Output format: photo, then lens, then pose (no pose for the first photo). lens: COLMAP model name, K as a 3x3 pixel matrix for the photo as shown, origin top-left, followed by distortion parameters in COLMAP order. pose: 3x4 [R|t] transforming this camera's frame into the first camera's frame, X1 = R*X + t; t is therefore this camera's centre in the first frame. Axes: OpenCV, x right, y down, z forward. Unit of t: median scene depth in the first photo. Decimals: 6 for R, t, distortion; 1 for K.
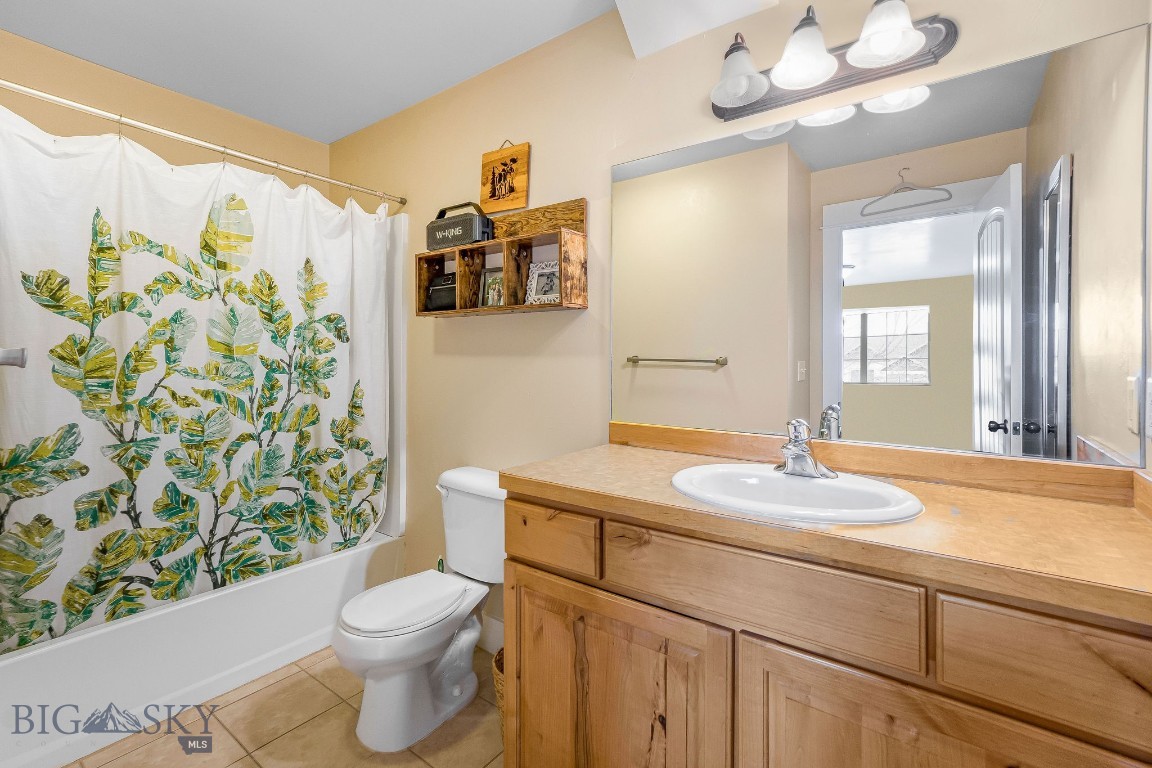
lens RADIAL K [[508.6, 0, 575.2], [0, 508.6, 358.7], [0, 0, 1]] dist [-0.000557, -0.000021]
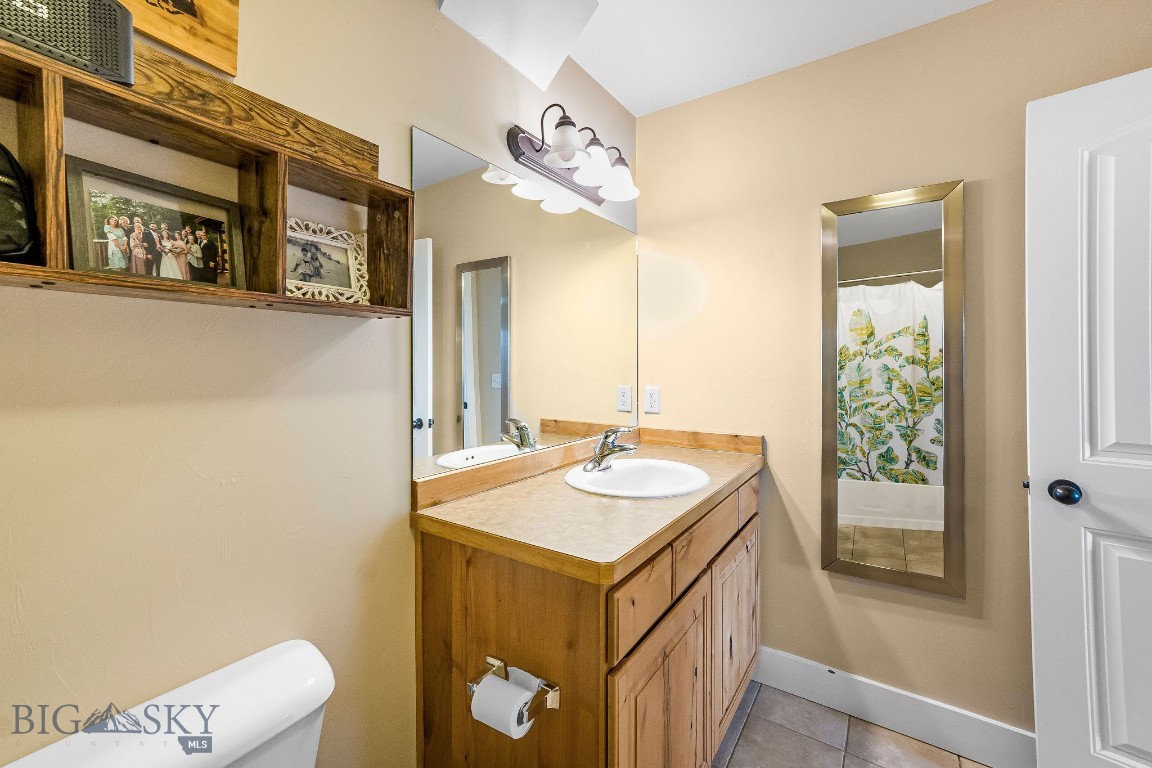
lens RADIAL K [[478.6, 0, 575.2], [0, 478.6, 358.1], [0, 0, 1]] dist [0.000232, 0.000111]
pose [[-0.044852, 0.006124, 0.998975, -0.549585], [-0.004563, 0.999970, -0.006335, -0.042886], [-0.998983, -0.004843, -0.044823, 0.718029]]
